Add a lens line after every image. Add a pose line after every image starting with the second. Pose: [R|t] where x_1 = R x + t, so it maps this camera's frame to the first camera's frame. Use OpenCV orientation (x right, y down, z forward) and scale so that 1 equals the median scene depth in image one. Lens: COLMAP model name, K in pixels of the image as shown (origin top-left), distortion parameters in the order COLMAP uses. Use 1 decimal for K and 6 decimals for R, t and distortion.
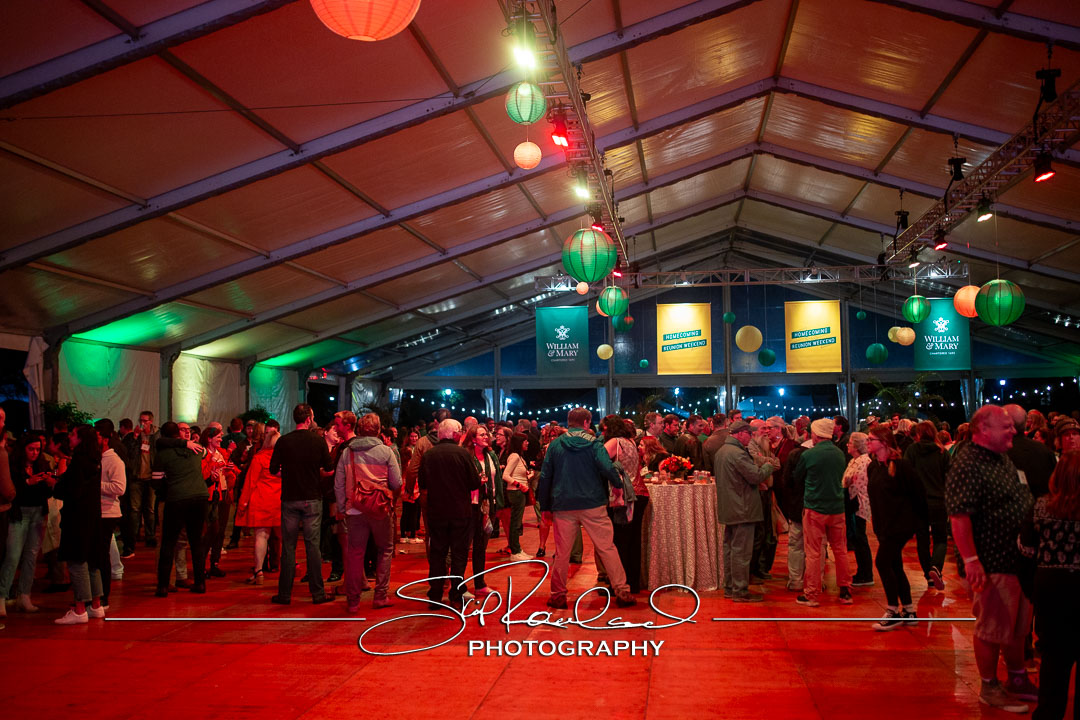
lens RADIAL K [[1051.0, 0, 534.5], [0, 1051.0, 357.2], [0, 0, 1]] dist [-0.043468, 0.000000]
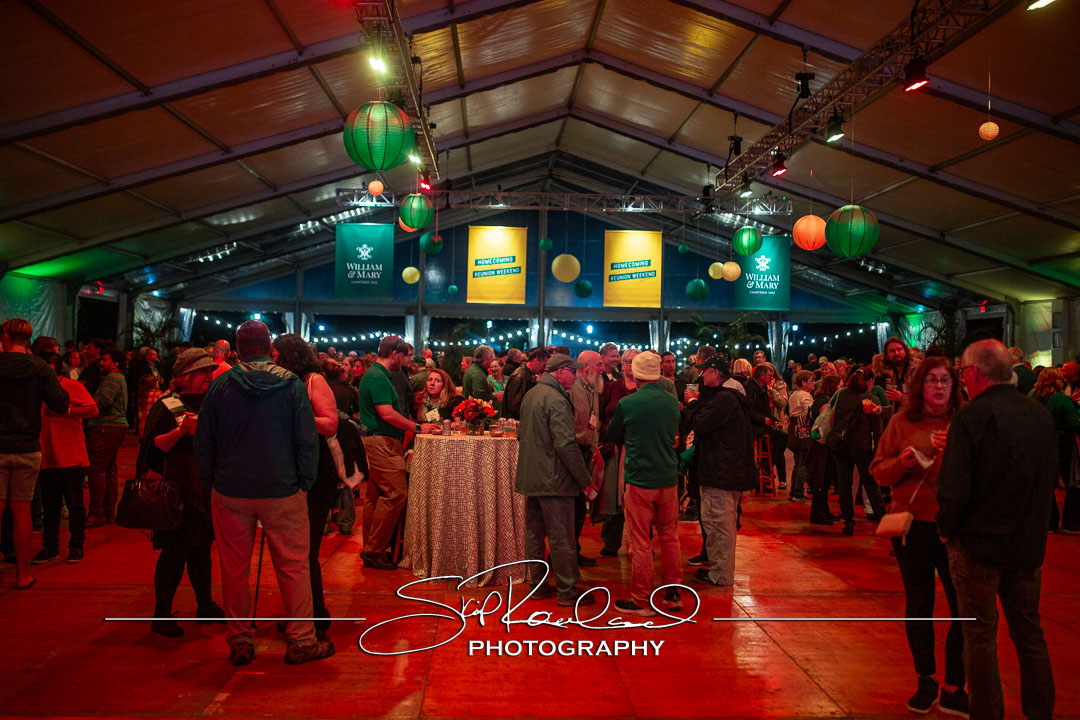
lens RADIAL K [[1051.0, 0, 535.1], [0, 1051.0, 357.3], [0, 0, 1]] dist [-0.043468, 0.000000]
pose [[0.983465, 0.031538, 0.178331, 0.012817], [-0.043123, 0.997177, 0.061464, 0.005376], [-0.175889, -0.068138, 0.982049, 0.079270]]
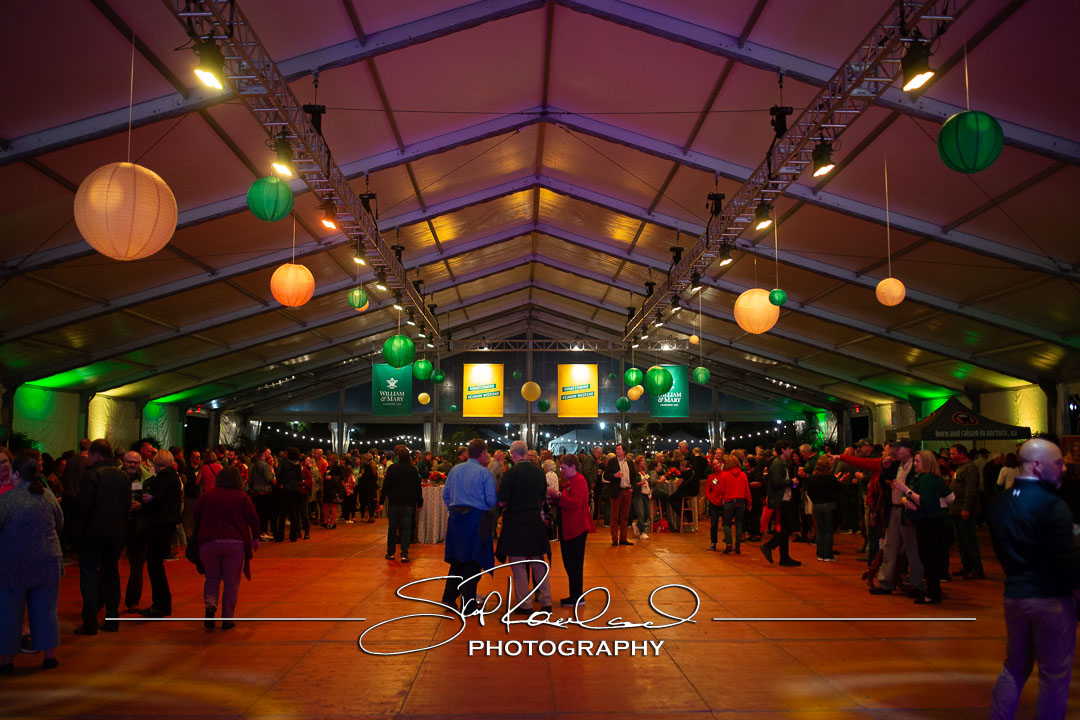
lens RADIAL K [[1051.0, 0, 545.5], [0, 1051.0, 362.5], [0, 0, 1]] dist [-0.043468, 0.000000]
pose [[0.987603, 0.025016, 0.154963, 0.012022], [-0.021619, 0.999488, -0.023572, -0.023242], [-0.155474, 0.019929, 0.987639, -0.343896]]
